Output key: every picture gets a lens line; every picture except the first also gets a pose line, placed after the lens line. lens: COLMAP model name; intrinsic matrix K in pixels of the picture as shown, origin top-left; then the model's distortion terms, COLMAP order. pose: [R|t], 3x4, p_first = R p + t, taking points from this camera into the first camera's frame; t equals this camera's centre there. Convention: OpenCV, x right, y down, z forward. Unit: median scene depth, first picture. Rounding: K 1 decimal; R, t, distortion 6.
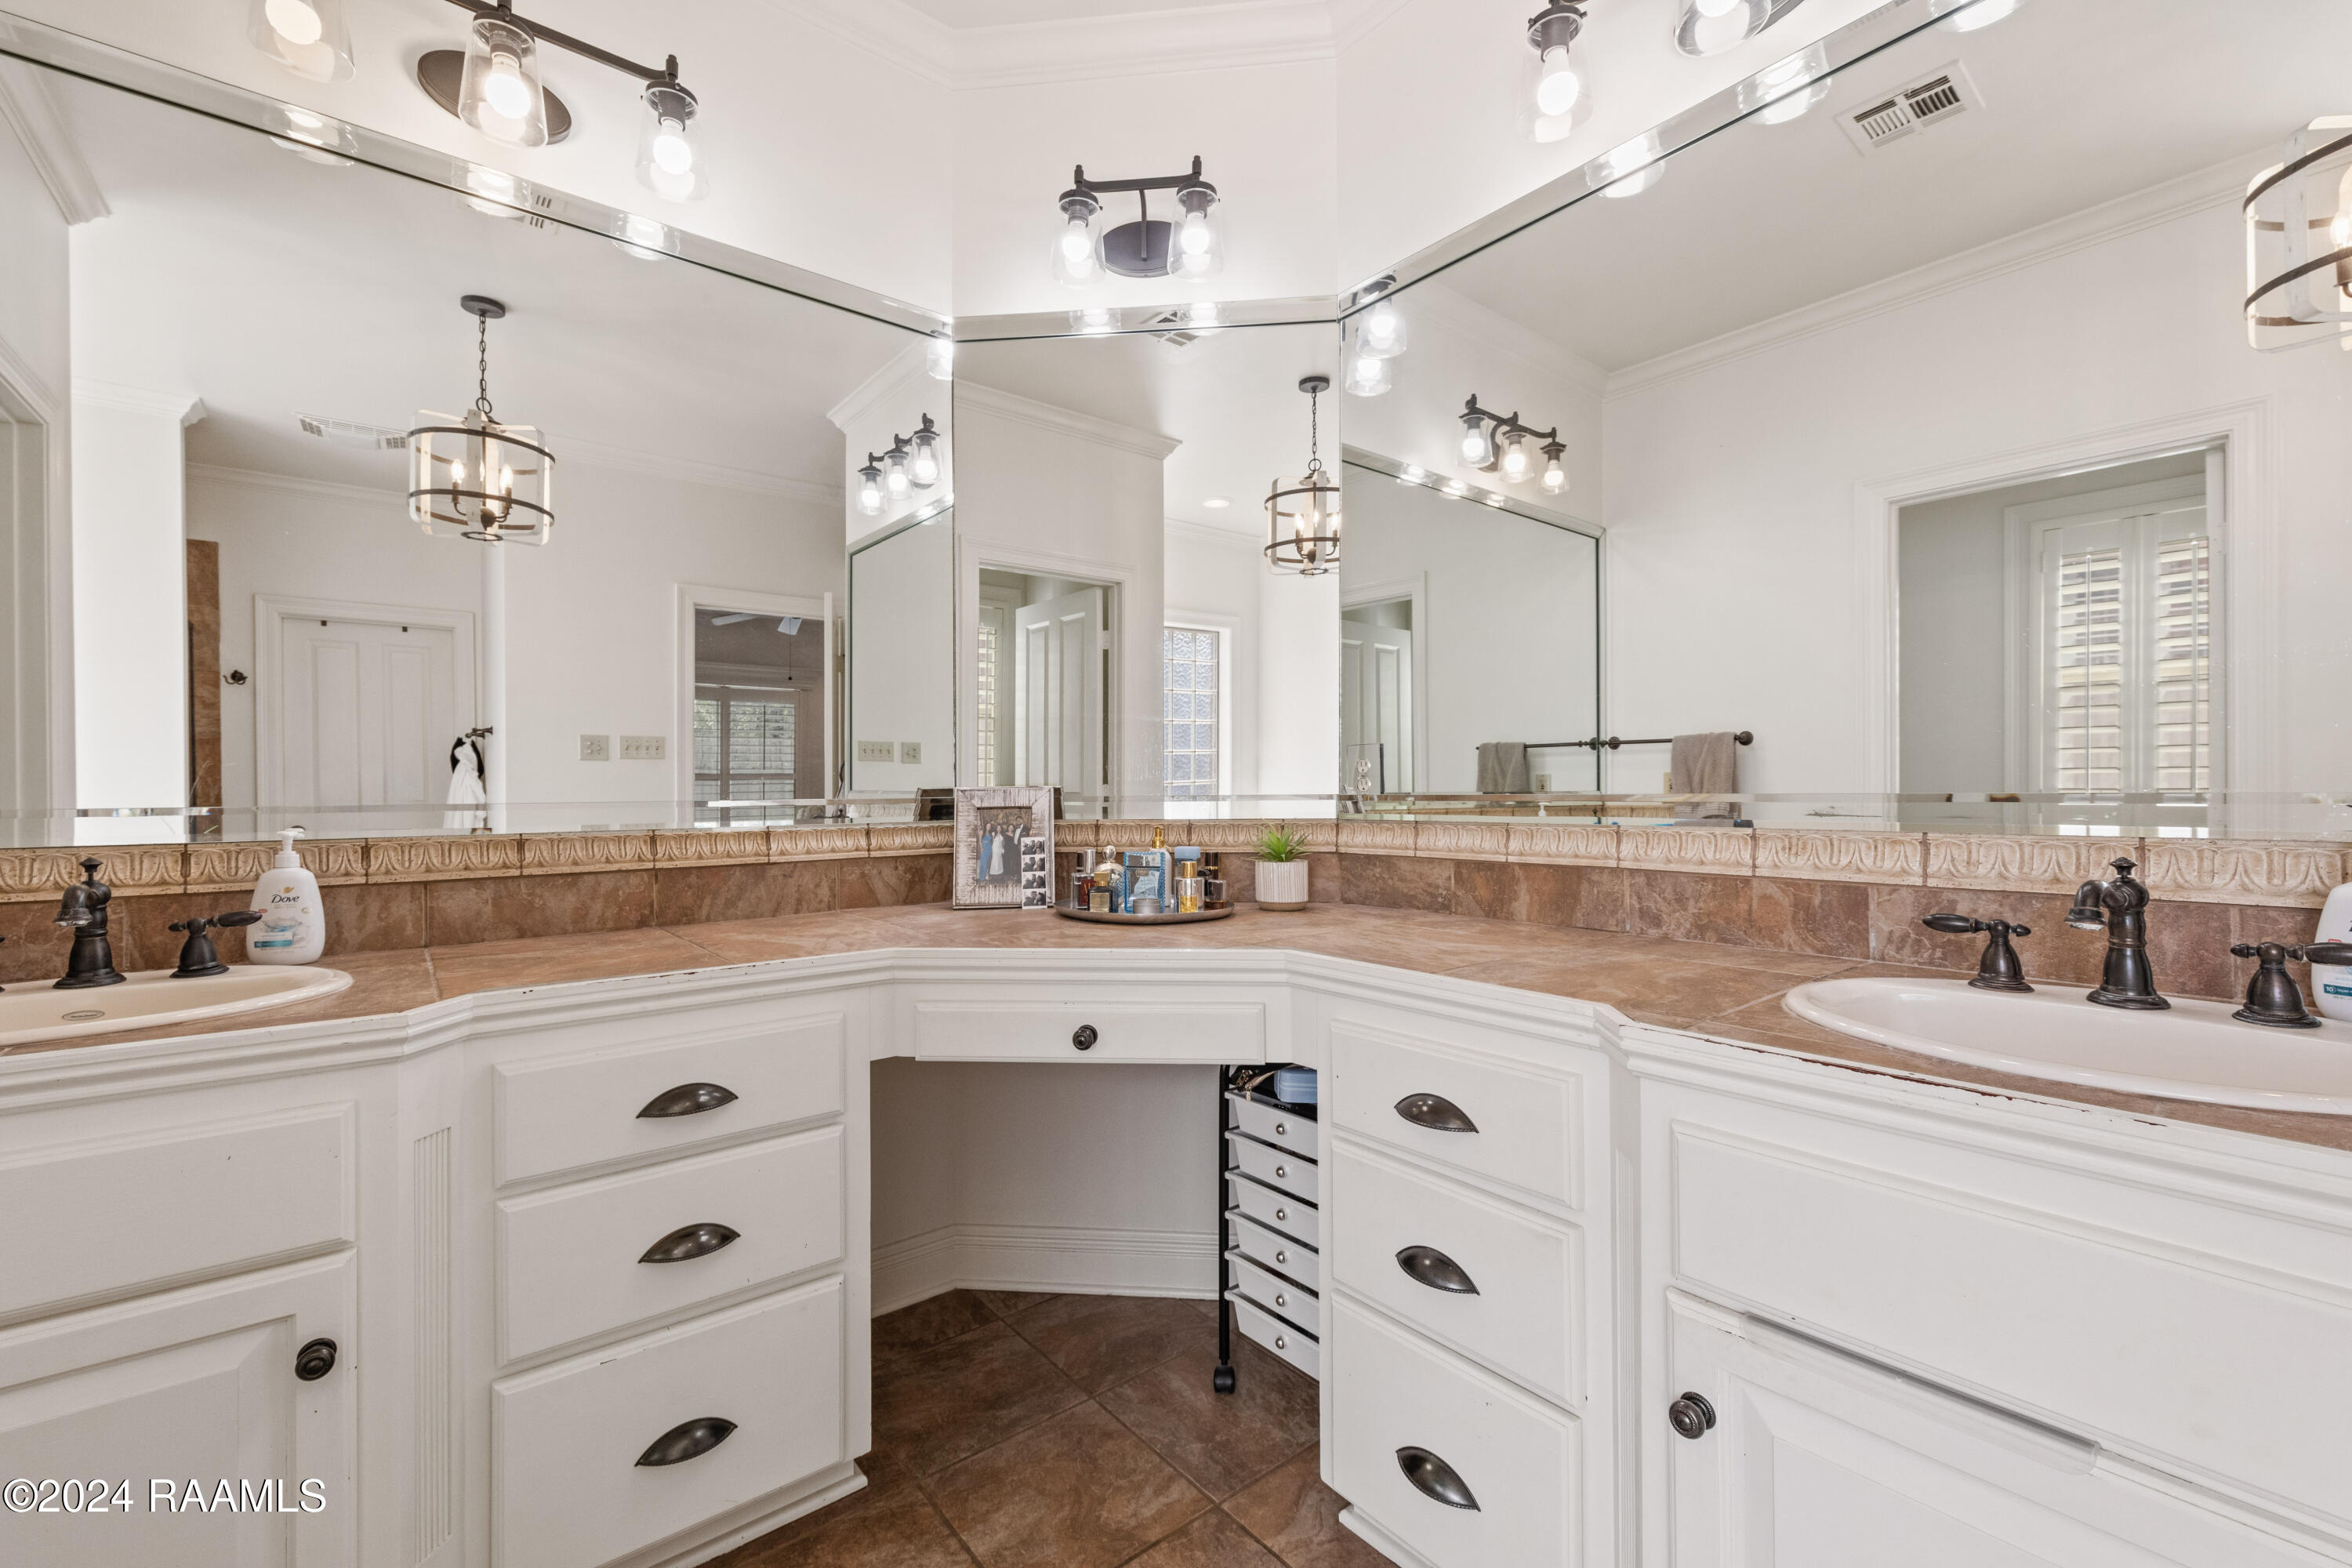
lens RADIAL K [[981.9, 0, 1178.9], [0, 981.9, 777.7], [0, 0, 1]] dist [0.002231, 0.000002]
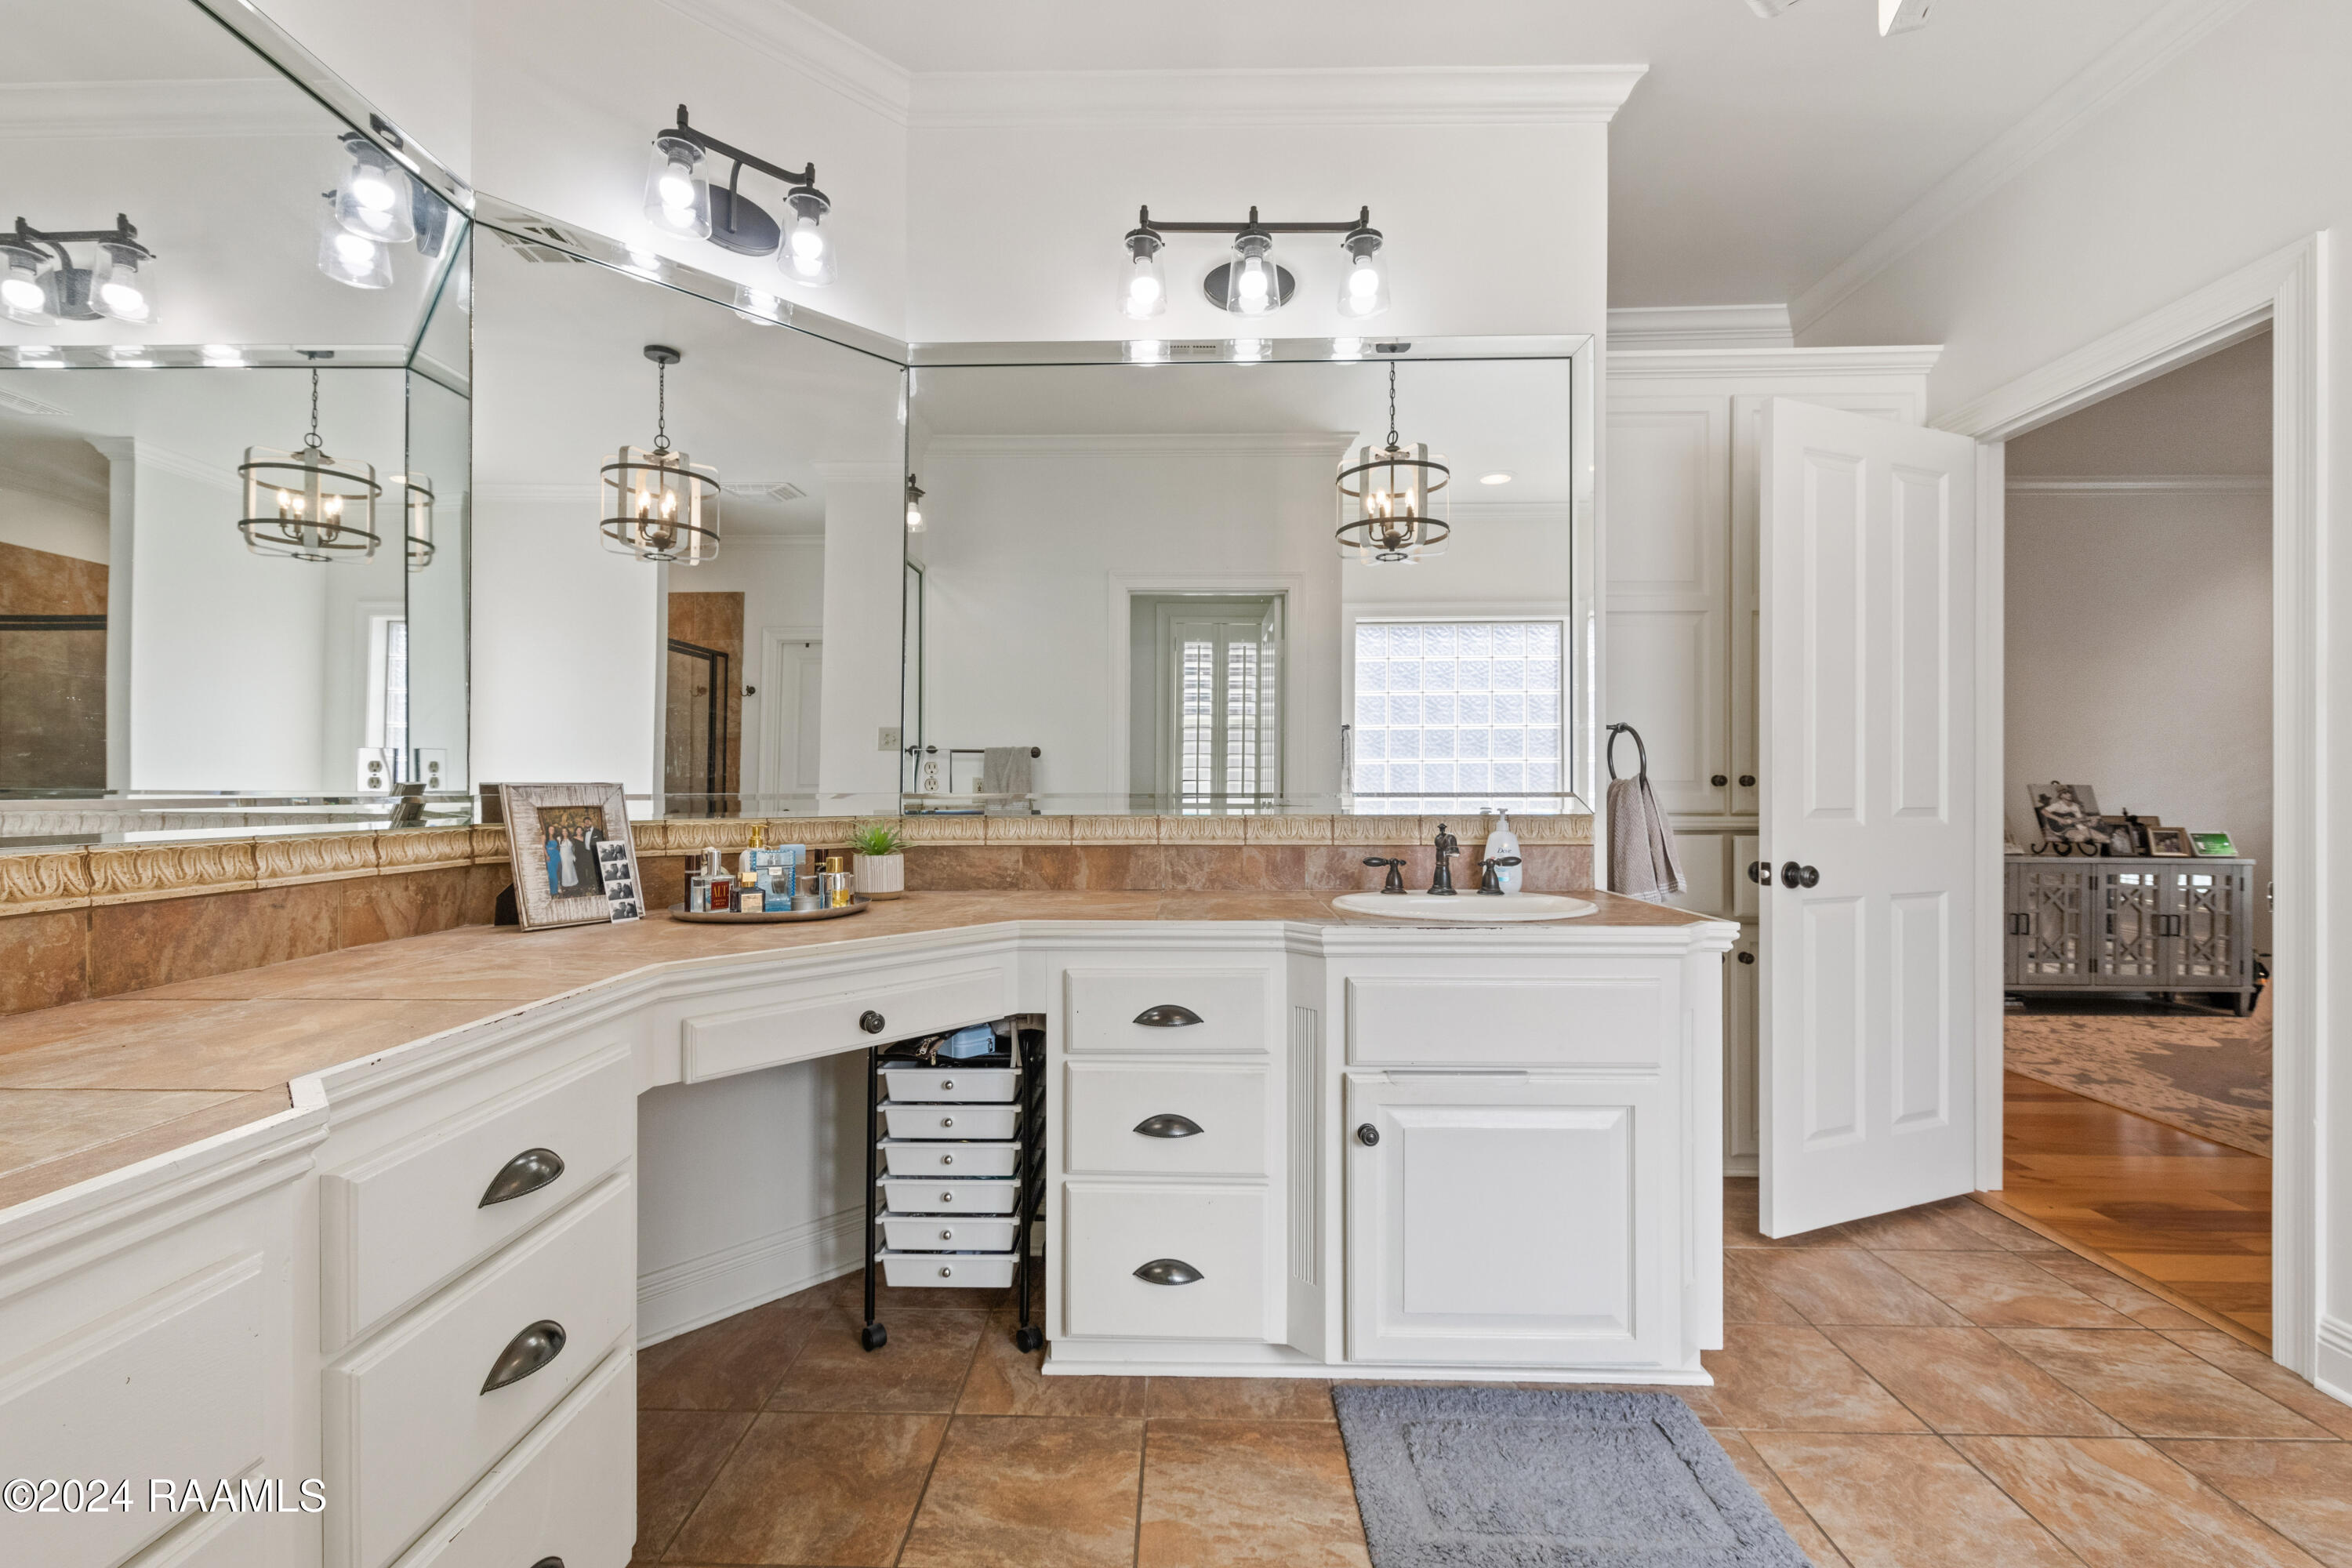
lens RADIAL K [[981.9, 0, 1178.9], [0, 981.9, 777.7], [0, 0, 1]] dist [0.002231, 0.000002]
pose [[0.635129, 0.015881, 0.772243, -0.533641], [-0.013312, 0.999865, -0.009613, 0.006298], [-0.772291, -0.004174, 0.635255, 0.058392]]
